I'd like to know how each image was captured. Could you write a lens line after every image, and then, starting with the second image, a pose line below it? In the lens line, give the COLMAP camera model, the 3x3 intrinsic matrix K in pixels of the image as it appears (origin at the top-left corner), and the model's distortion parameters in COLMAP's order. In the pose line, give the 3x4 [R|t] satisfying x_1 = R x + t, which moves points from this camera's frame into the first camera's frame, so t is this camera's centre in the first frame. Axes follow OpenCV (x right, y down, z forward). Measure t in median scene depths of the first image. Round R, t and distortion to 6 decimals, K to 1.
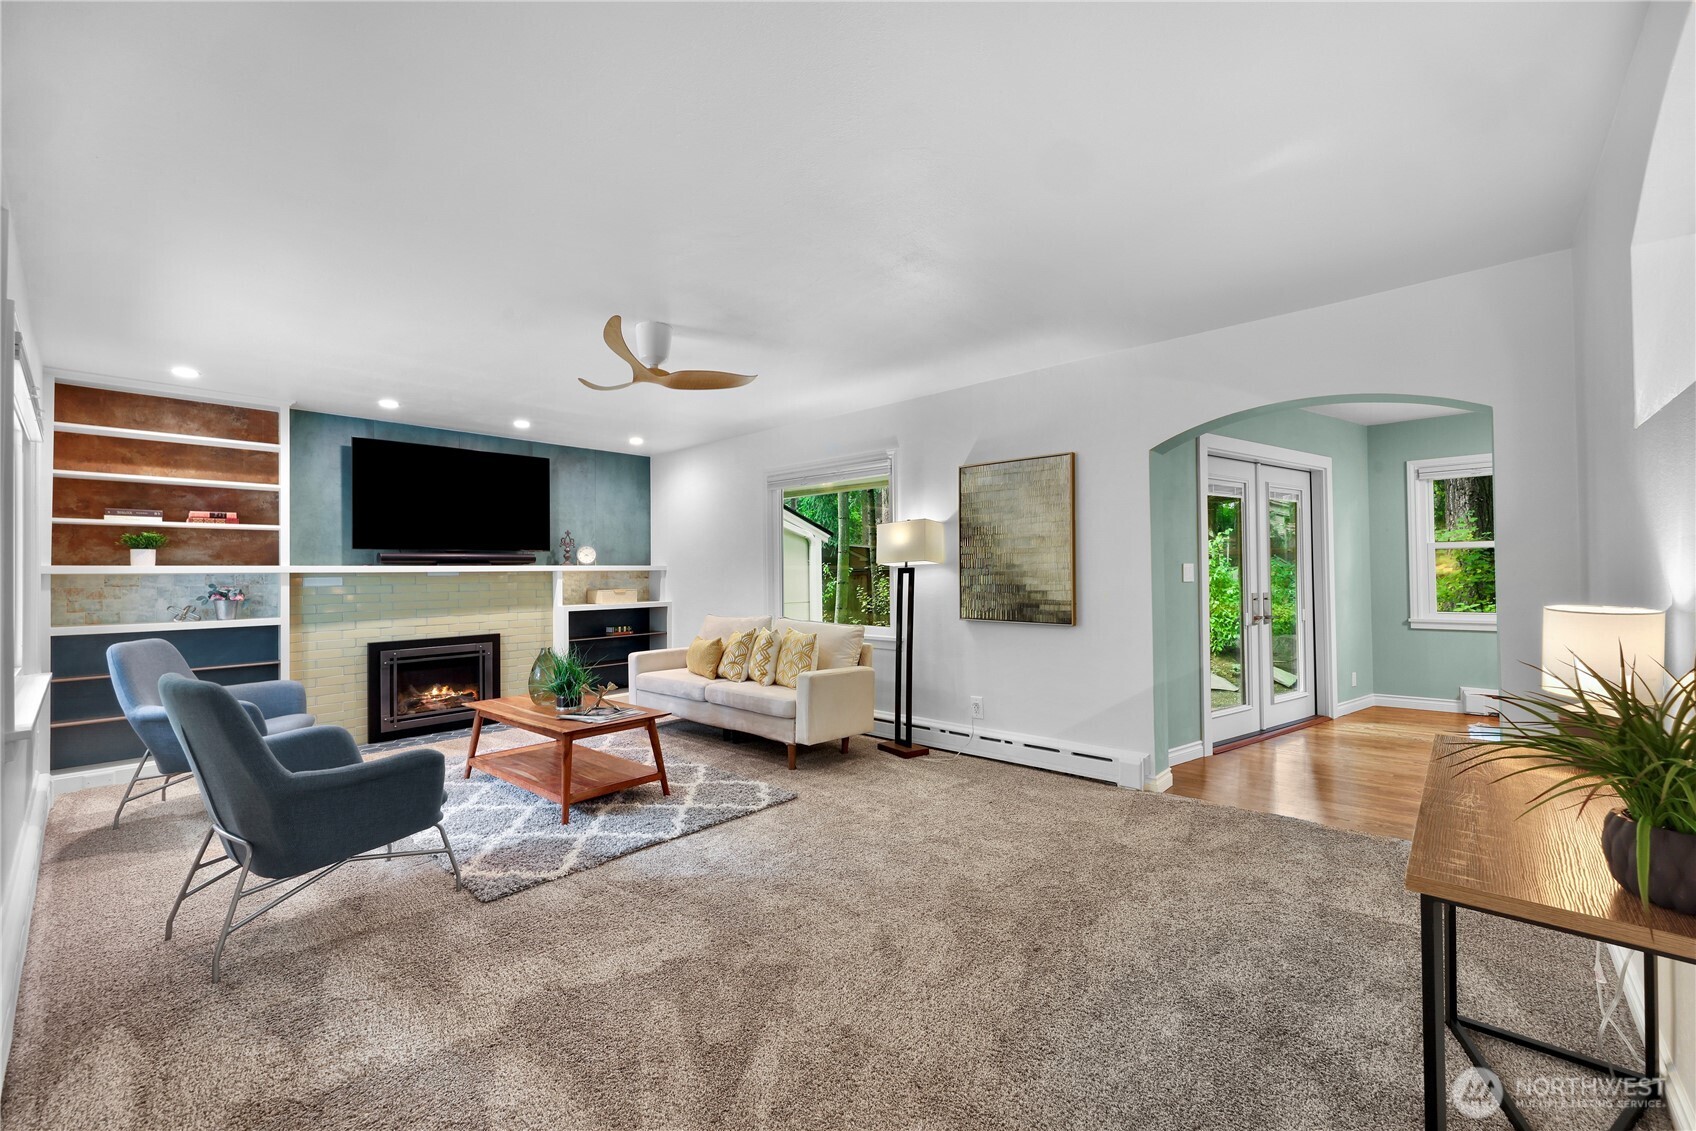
lens RADIAL K [[711.1, 0, 841.4], [0, 711.1, 566.0], [0, 0, 1]] dist [0.006940, -0.000215]
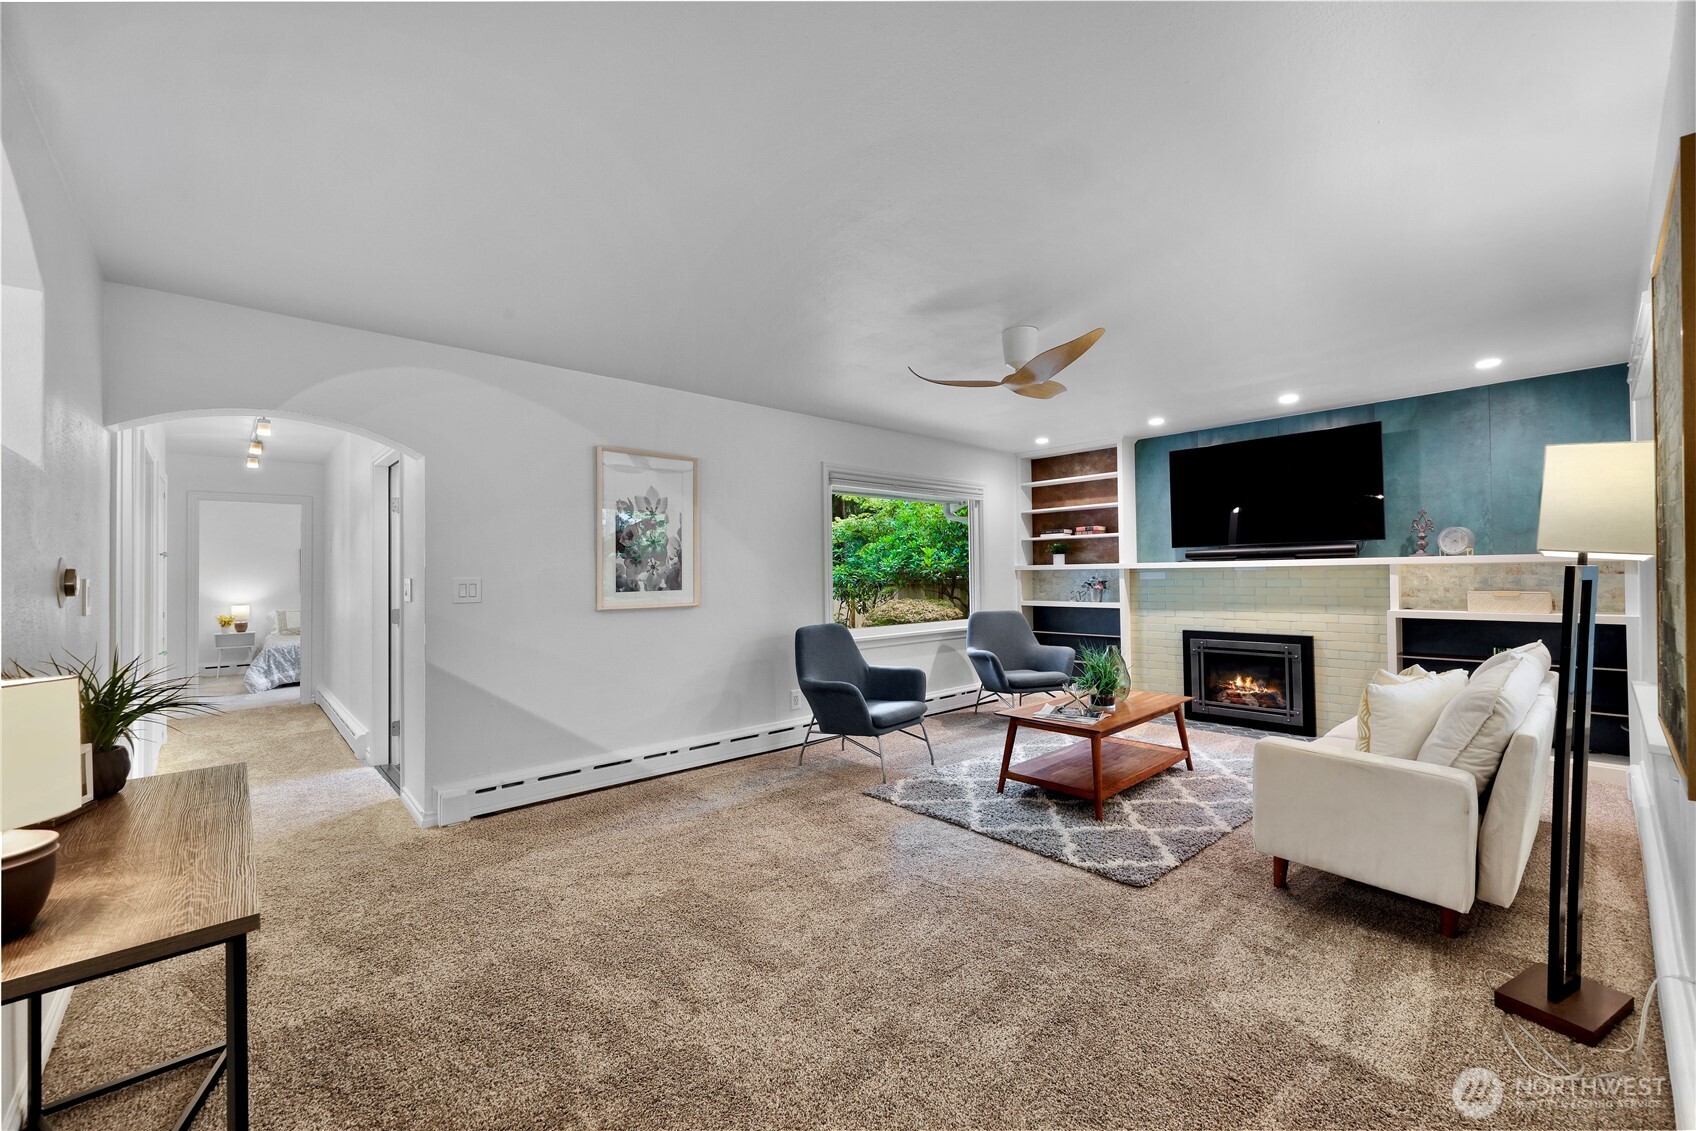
lens RADIAL K [[703.2, 0, 838.4], [0, 703.2, 566.2], [0, 0, 1]] dist [0.001896, -0.000369]
pose [[-0.130591, 0.004451, -0.991426, 0.571788], [0.026424, 0.999650, 0.001007, -0.010240], [0.991084, -0.026066, -0.130663, 0.660572]]
